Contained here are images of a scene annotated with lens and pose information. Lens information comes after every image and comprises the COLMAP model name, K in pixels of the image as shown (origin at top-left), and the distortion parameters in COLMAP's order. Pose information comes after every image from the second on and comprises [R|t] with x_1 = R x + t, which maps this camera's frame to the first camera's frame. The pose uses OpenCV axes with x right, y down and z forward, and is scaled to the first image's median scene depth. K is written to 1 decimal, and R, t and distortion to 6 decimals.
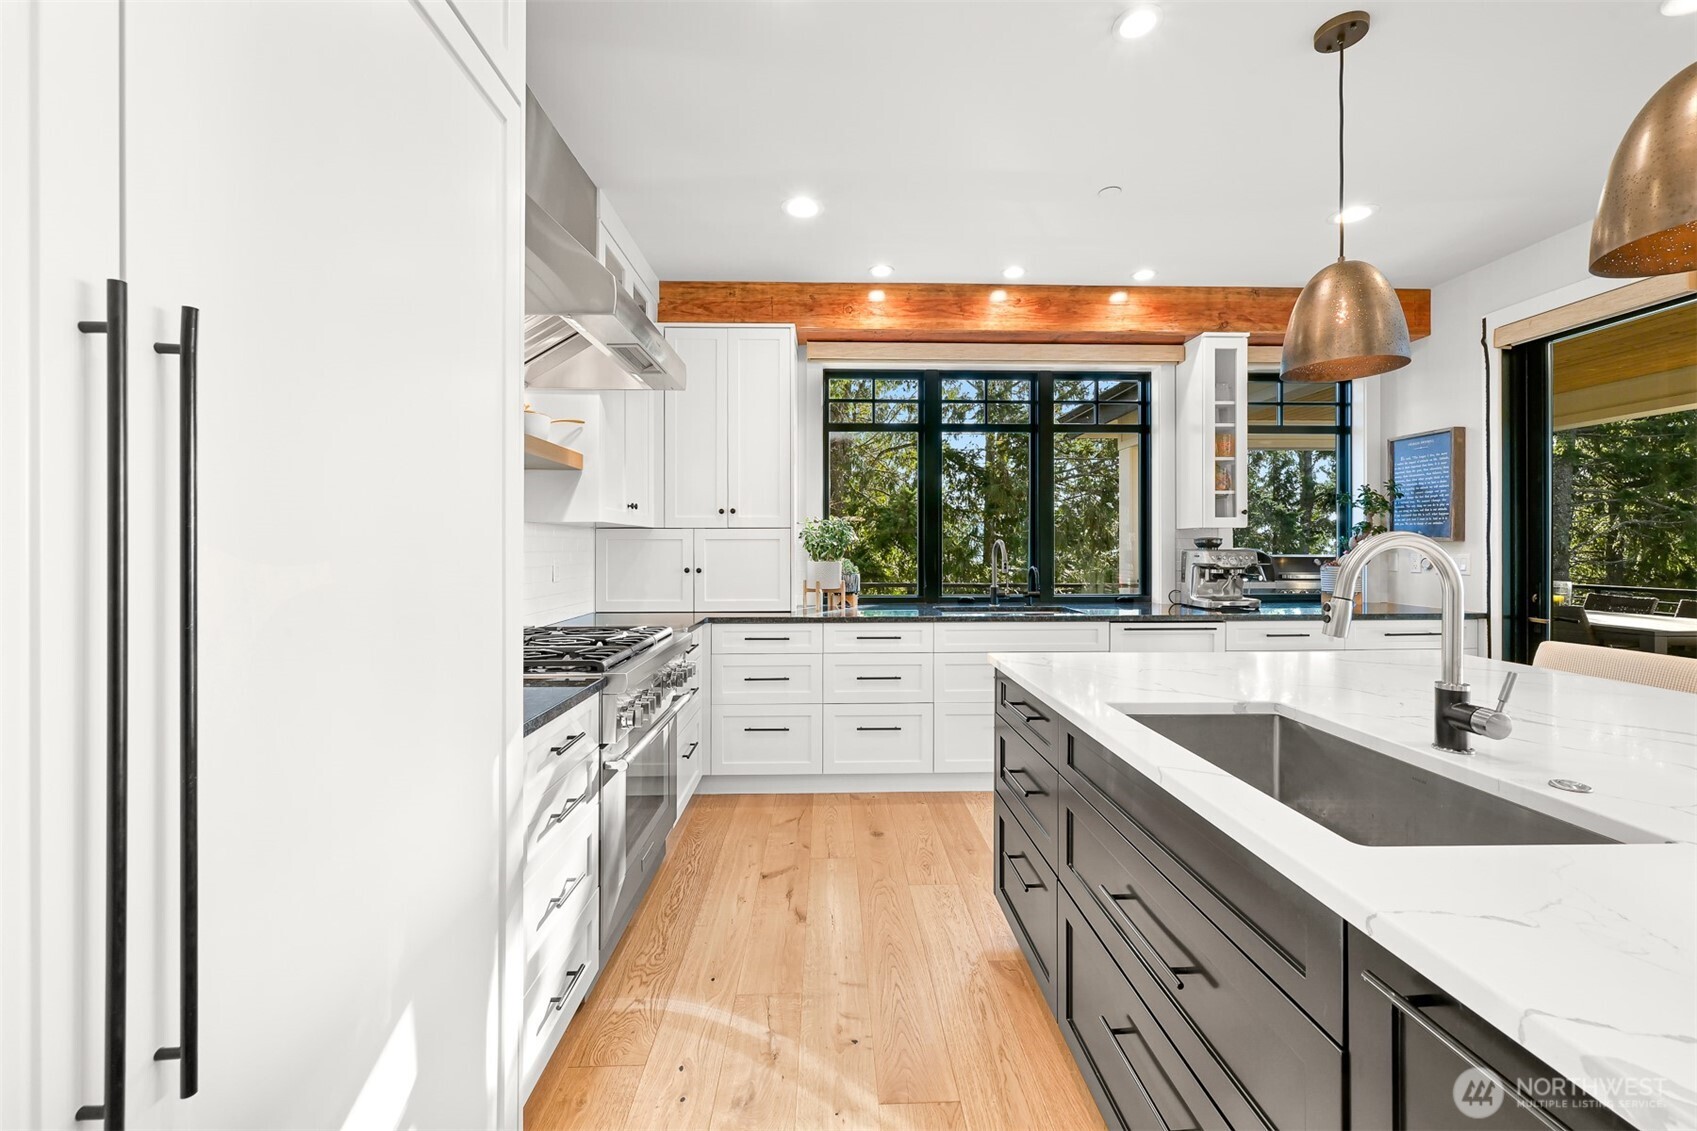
lens RADIAL K [[675.7, 0, 856.5], [0, 675.7, 550.6], [0, 0, 1]] dist [-0.001287, 0.000658]
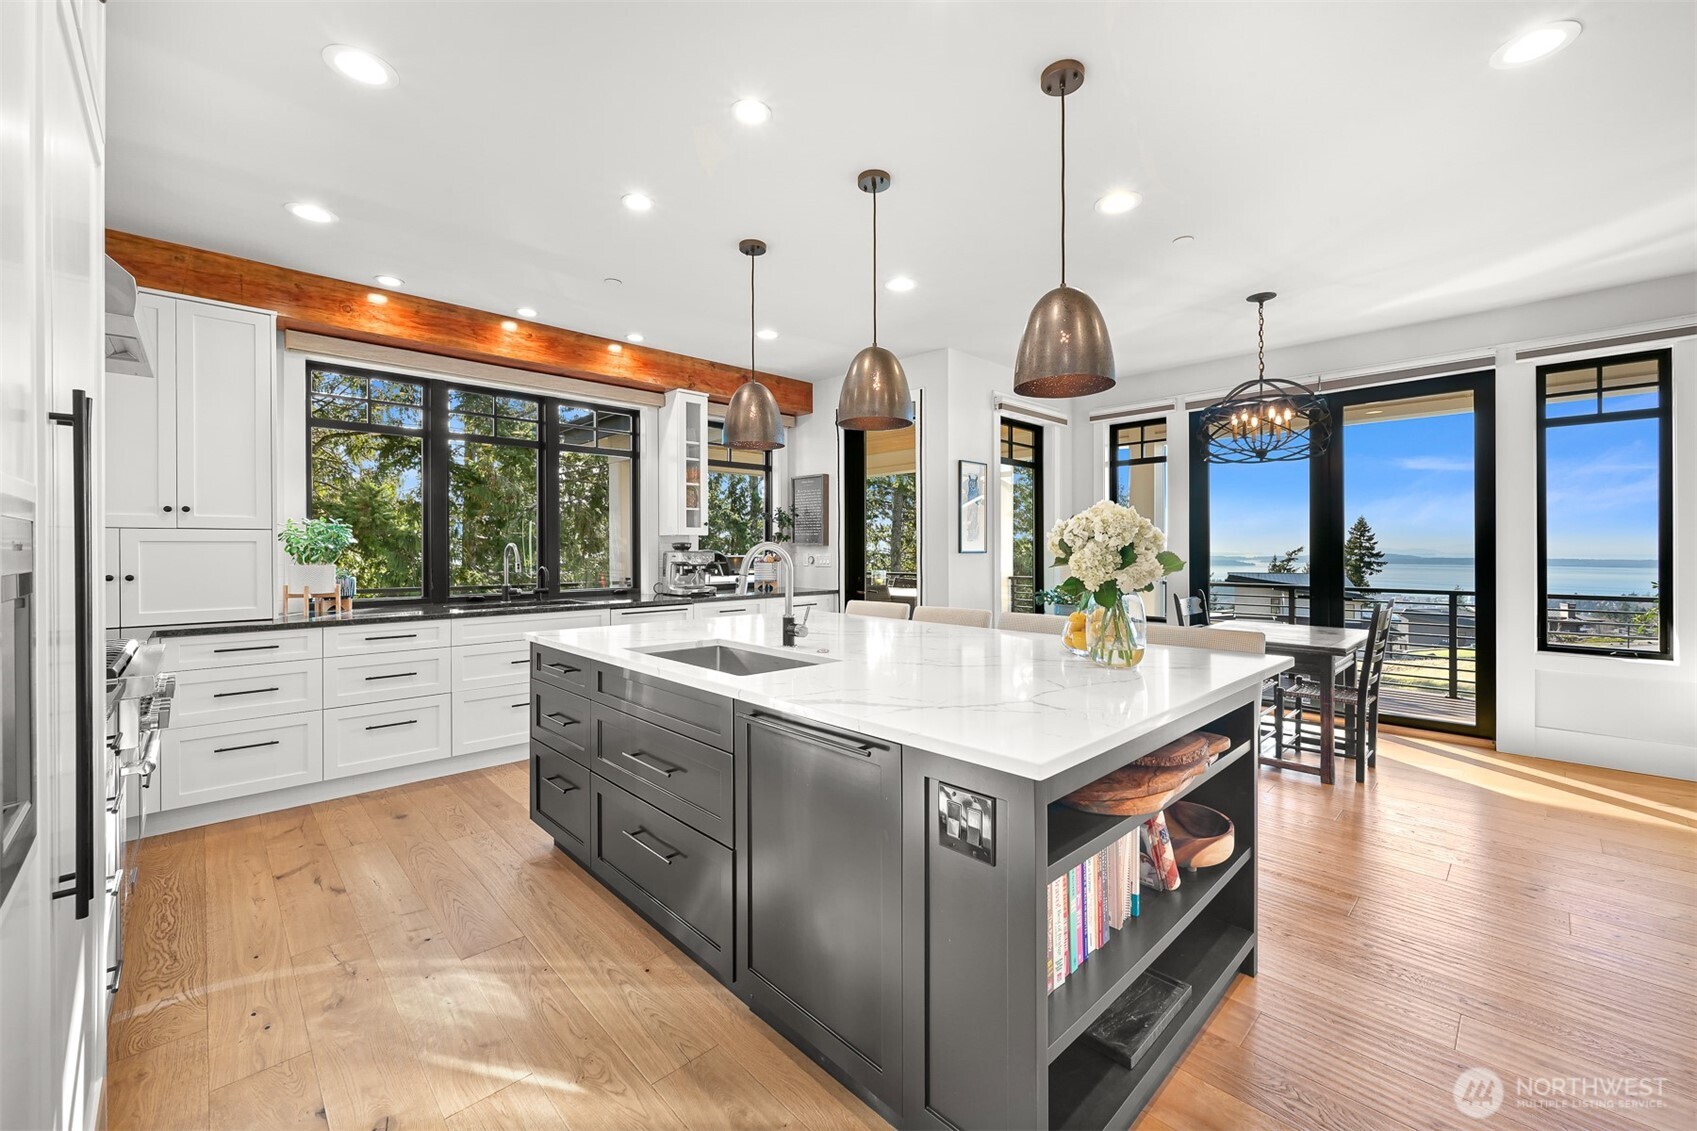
lens RADIAL K [[675.7, 0, 854.8], [0, 675.7, 547.1], [0, 0, 1]] dist [-0.001287, 0.000658]
pose [[0.744590, 0.001038, 0.667522, -0.116728], [0.004981, 0.999962, -0.007110, 0.001483], [-0.667504, 0.008619, 0.744556, -0.224020]]
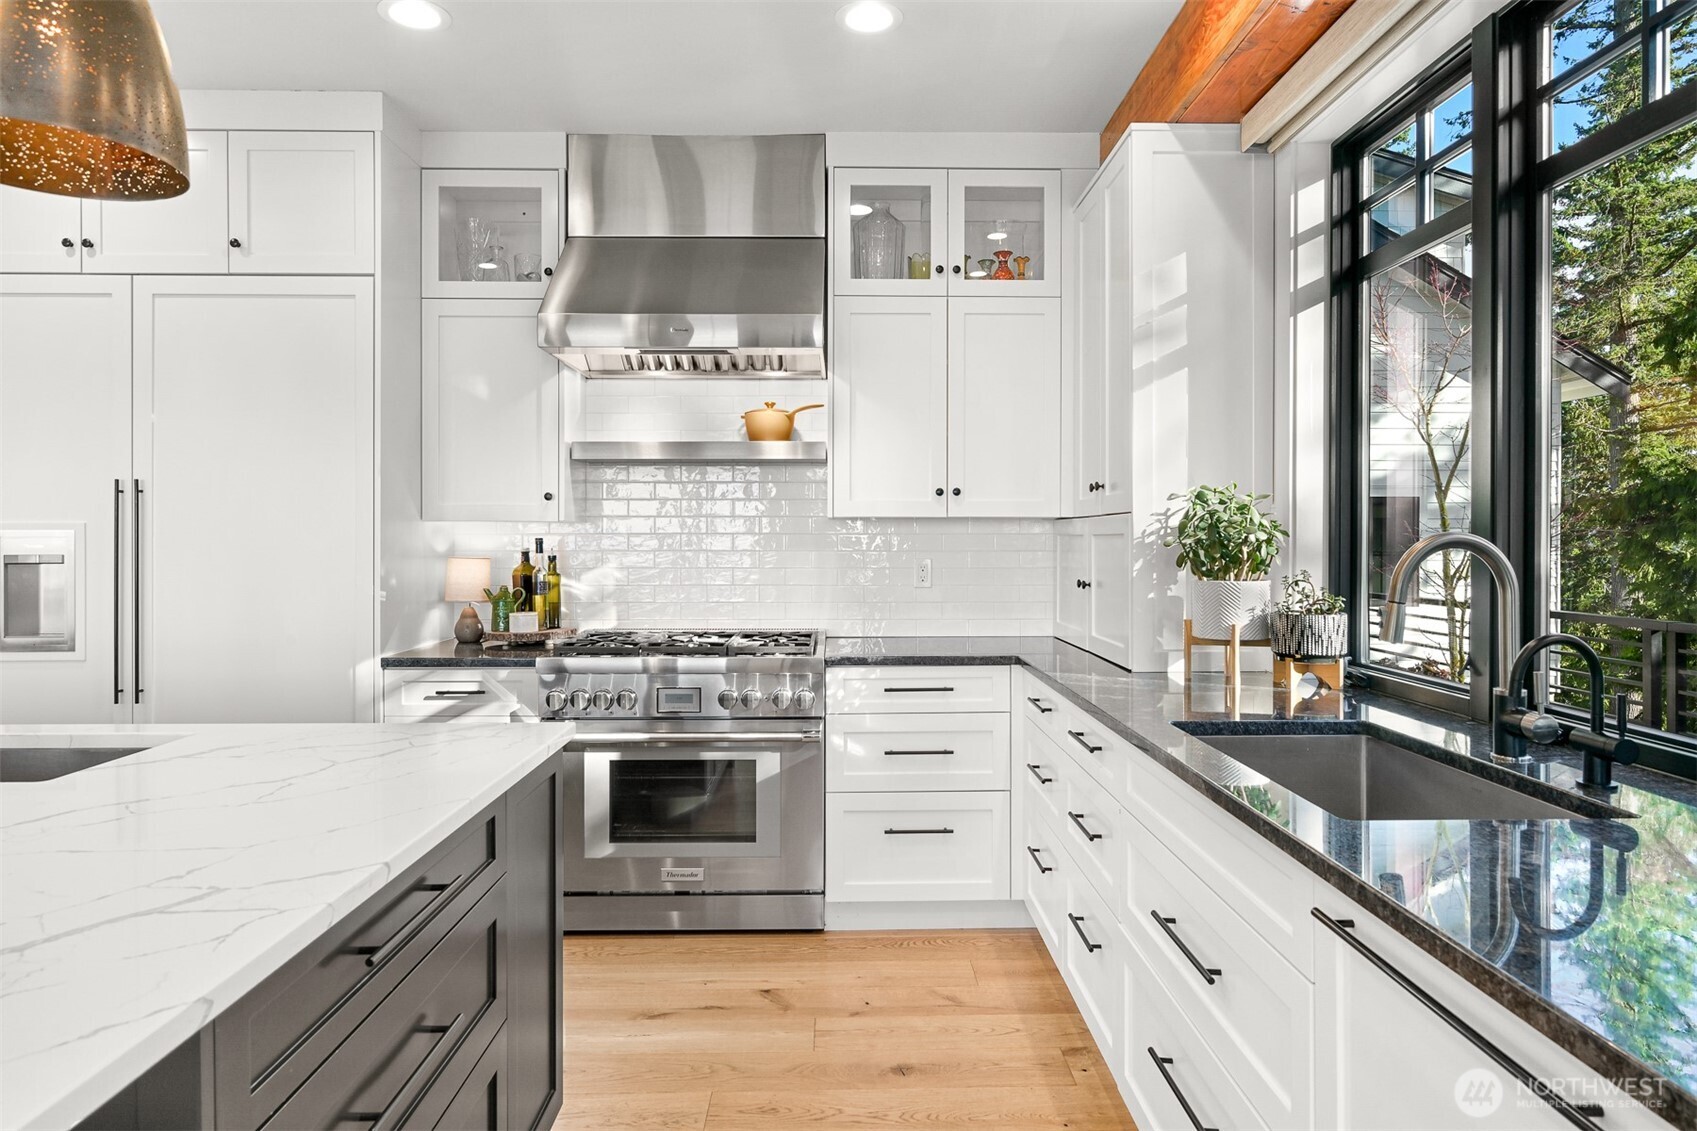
lens RADIAL K [[1040.6, 0, 845.2], [0, 1040.6, 559.0], [0, 0, 1]] dist [-0.003814, -0.000468]
pose [[-0.026159, 0.012352, -0.999581, 0.686750], [-0.004746, 0.999911, 0.012480, -0.005400], [0.999647, 0.005070, -0.026098, 0.764947]]
